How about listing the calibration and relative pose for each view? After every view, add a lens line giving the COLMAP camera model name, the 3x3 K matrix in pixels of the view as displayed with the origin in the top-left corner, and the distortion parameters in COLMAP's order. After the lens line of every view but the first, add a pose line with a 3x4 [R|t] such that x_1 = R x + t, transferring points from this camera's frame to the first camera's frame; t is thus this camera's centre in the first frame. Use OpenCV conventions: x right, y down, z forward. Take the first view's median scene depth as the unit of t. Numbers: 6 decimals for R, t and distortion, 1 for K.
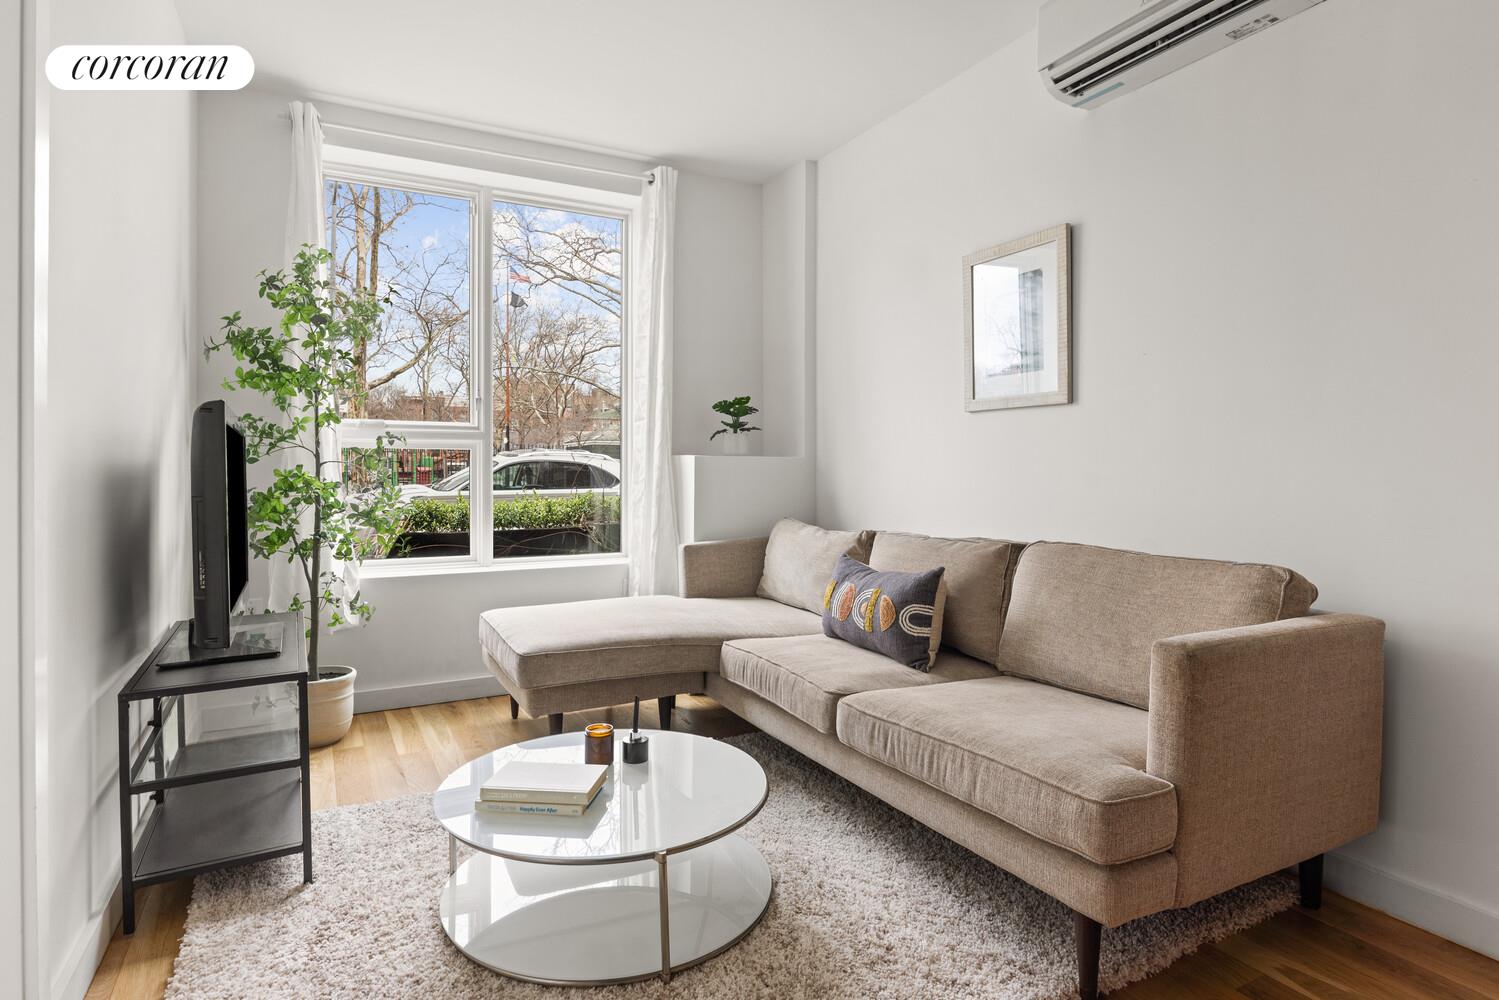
lens RADIAL K [[797.6, 0, 748.5], [0, 797.6, 475.3], [0, 0, 1]] dist [-0.001579, -0.000416]
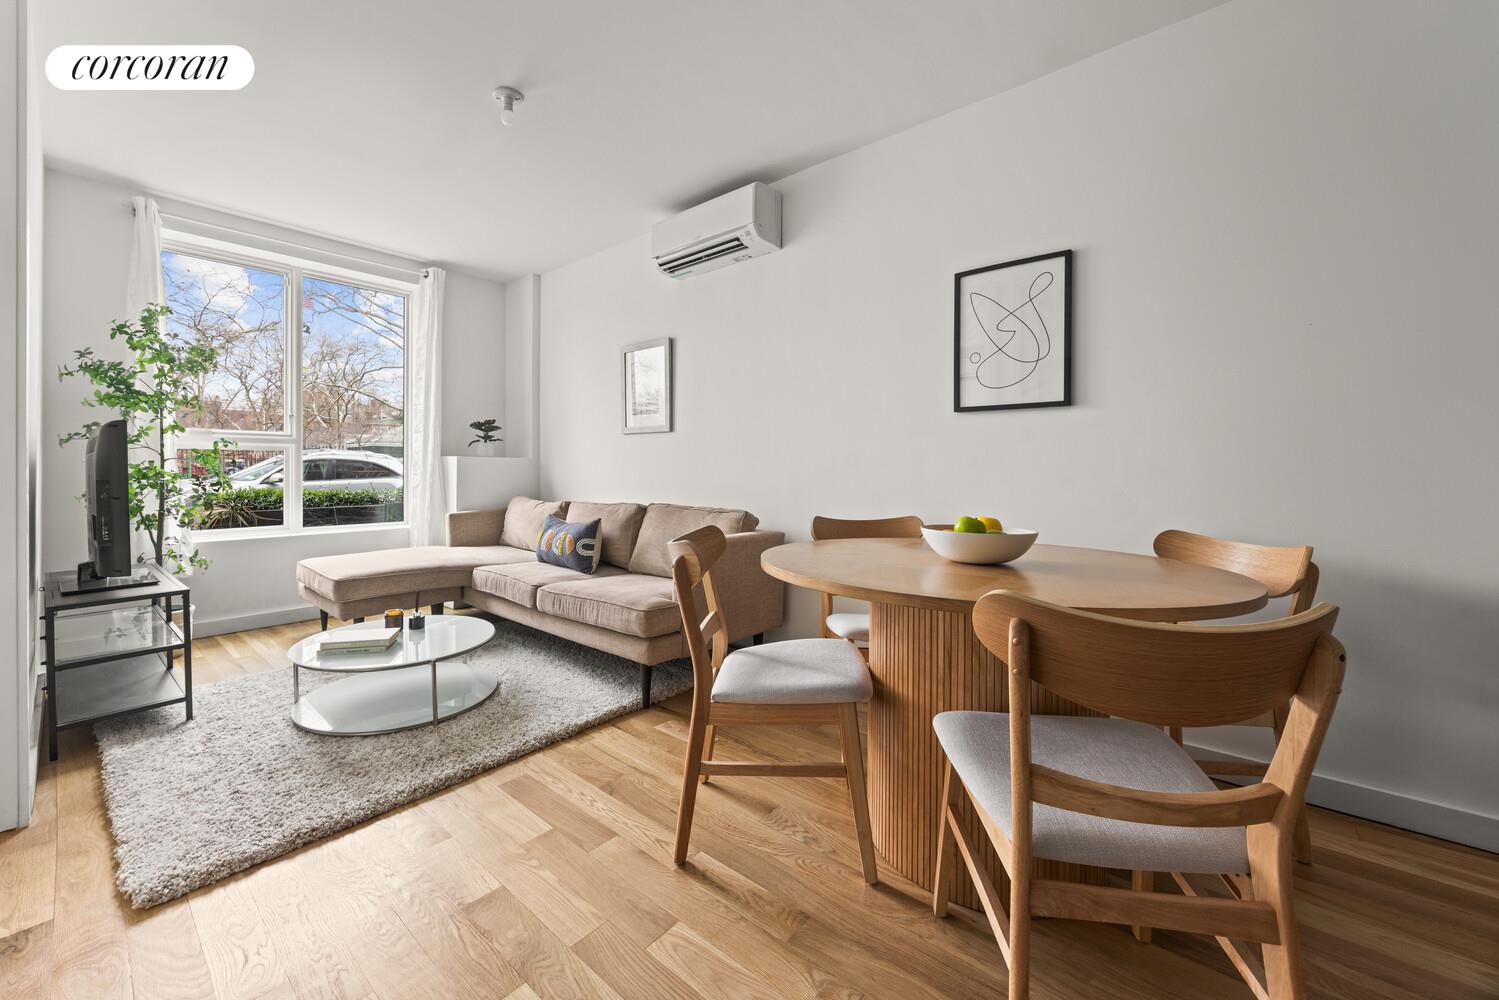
lens RADIAL K [[579.2, 0, 720.3], [0, 579.2, 471.8], [0, 0, 1]] dist [0.000090, 0.000026]
pose [[0.939230, 0.001302, 0.343285, 0.034297], [-0.001652, 0.999998, 0.000728, 0.004044], [-0.343284, -0.001251, 0.939231, -0.304569]]
